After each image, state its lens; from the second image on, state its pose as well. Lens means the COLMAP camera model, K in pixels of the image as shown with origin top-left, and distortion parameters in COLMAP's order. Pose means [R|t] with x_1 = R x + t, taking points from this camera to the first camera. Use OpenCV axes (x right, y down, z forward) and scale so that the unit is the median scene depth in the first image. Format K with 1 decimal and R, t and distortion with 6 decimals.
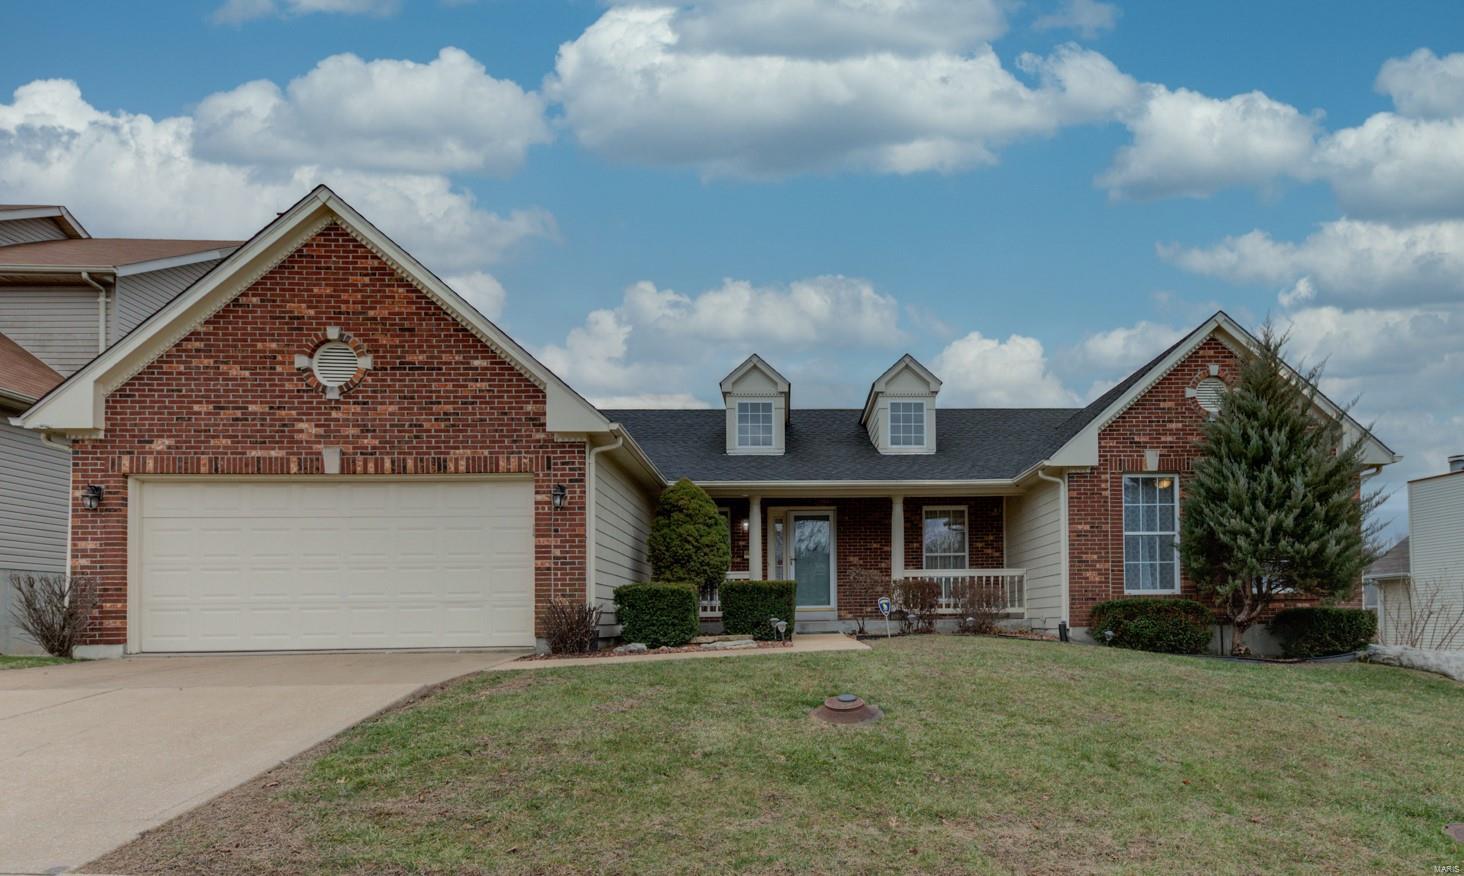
lens RADIAL K [[1547.8, 0, 731.7], [0, 1547.8, 439.4], [0, 0, 1]] dist [-0.003687, 0.000000]
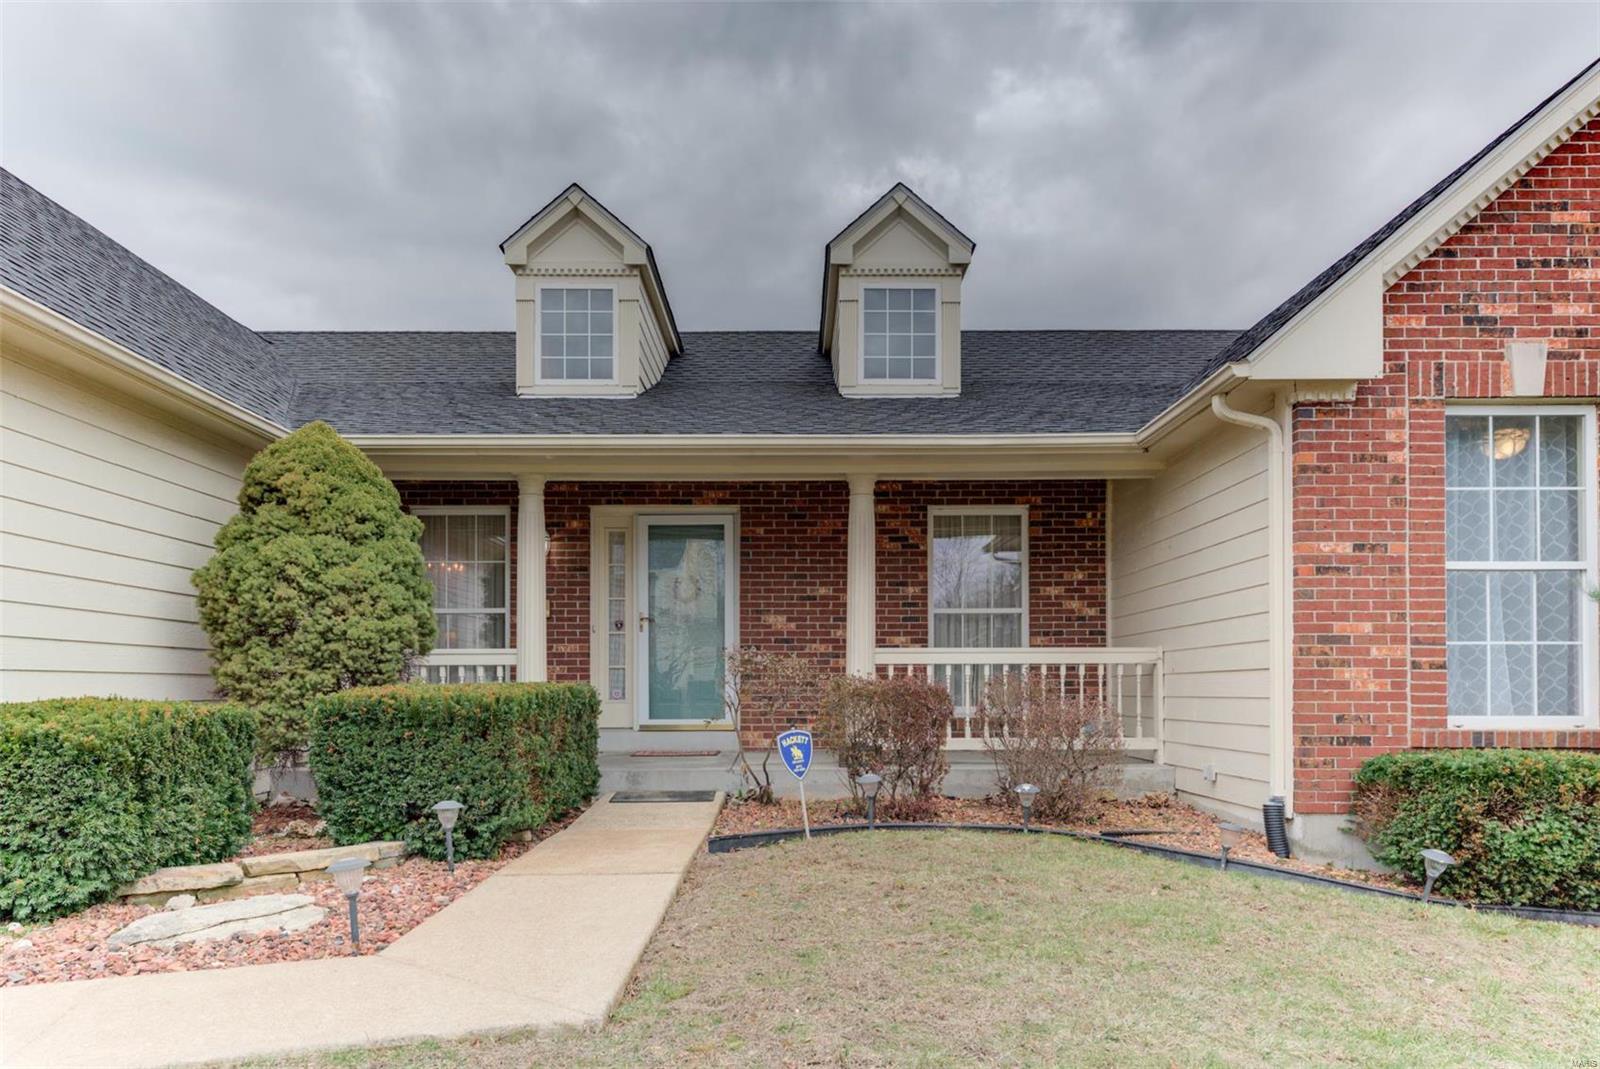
lens RADIAL K [[1110.4, 0, 800.7], [0, 1110.4, 535.4], [0, 0, 1]] dist [0.000361, 0.001106]
pose [[0.997538, 0.004105, -0.070001, 0.117162], [-0.002410, 0.999702, 0.024283, 0.047351], [0.070080, -0.024055, 0.997251, 0.721051]]
